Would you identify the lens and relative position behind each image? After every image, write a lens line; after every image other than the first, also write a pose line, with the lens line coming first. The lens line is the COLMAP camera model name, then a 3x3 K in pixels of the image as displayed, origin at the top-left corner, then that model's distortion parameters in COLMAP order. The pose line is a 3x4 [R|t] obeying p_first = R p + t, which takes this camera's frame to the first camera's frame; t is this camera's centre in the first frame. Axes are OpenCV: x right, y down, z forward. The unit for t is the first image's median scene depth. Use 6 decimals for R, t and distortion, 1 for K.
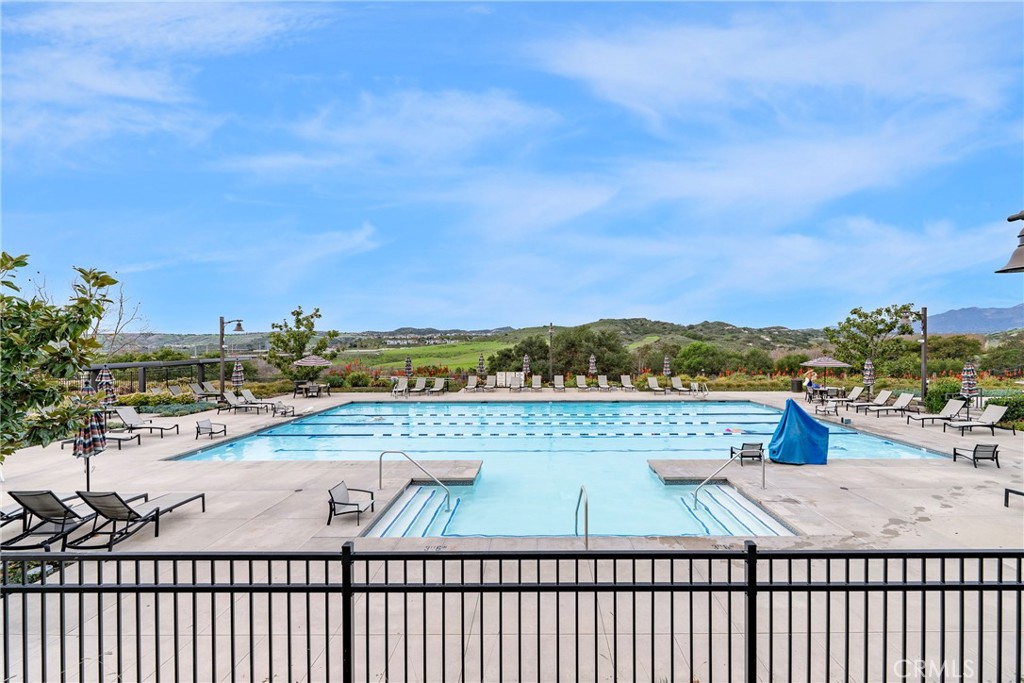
lens RADIAL K [[404.5, 0, 518.5], [0, 404.5, 344.3], [0, 0, 1]] dist [0.001507, 0.000150]
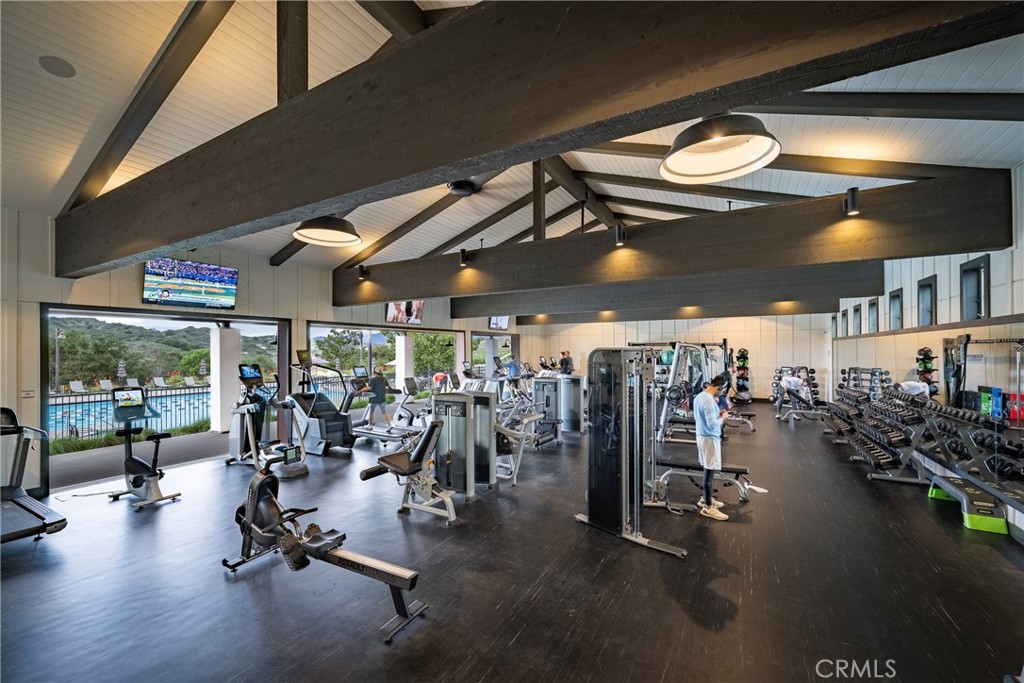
lens RADIAL K [[404.5, 0, 516.3], [0, 404.5, 347.8], [0, 0, 1]] dist [0.001507, 0.000150]
pose [[0.441335, 0.008600, 0.897301, -0.310749], [0.002746, 0.999936, -0.010934, 0.010126], [-0.897338, 0.007289, 0.441284, -0.390423]]
